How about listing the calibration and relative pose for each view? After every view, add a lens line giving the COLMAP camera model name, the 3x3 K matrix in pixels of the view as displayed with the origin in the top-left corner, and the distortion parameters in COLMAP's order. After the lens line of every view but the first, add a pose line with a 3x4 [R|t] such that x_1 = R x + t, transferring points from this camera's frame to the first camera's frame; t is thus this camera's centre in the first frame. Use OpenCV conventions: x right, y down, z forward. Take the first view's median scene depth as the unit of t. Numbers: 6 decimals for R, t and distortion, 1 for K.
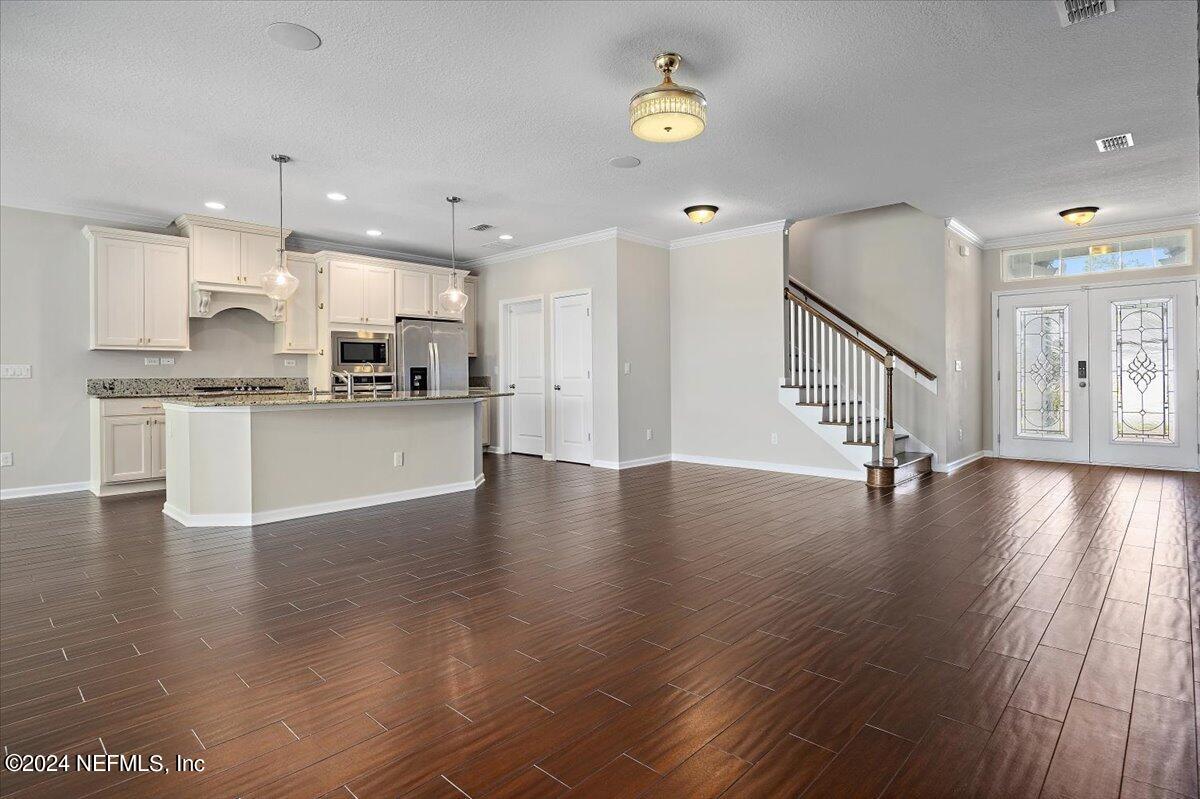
lens RADIAL K [[607.9, 0, 592.9], [0, 607.9, 378.8], [0, 0, 1]] dist [-0.012660, 0.000072]
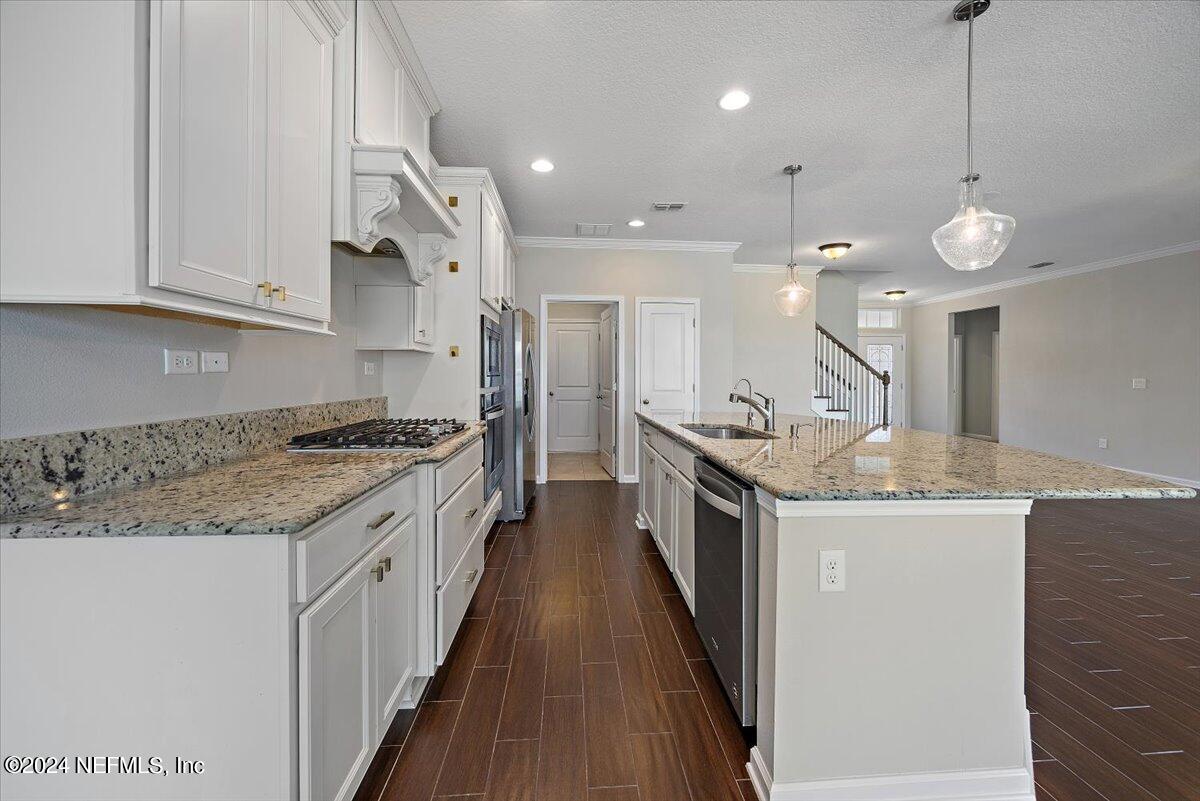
lens RADIAL K [[473.5, 0, 597.3], [0, 473.5, 377.0], [0, 0, 1]] dist [0.001411, -0.000004]
pose [[0.682353, 0.009218, 0.730964, -0.746165], [-0.006901, 0.999957, -0.006168, -0.020798], [-0.730990, -0.000836, 0.682388, 0.681894]]
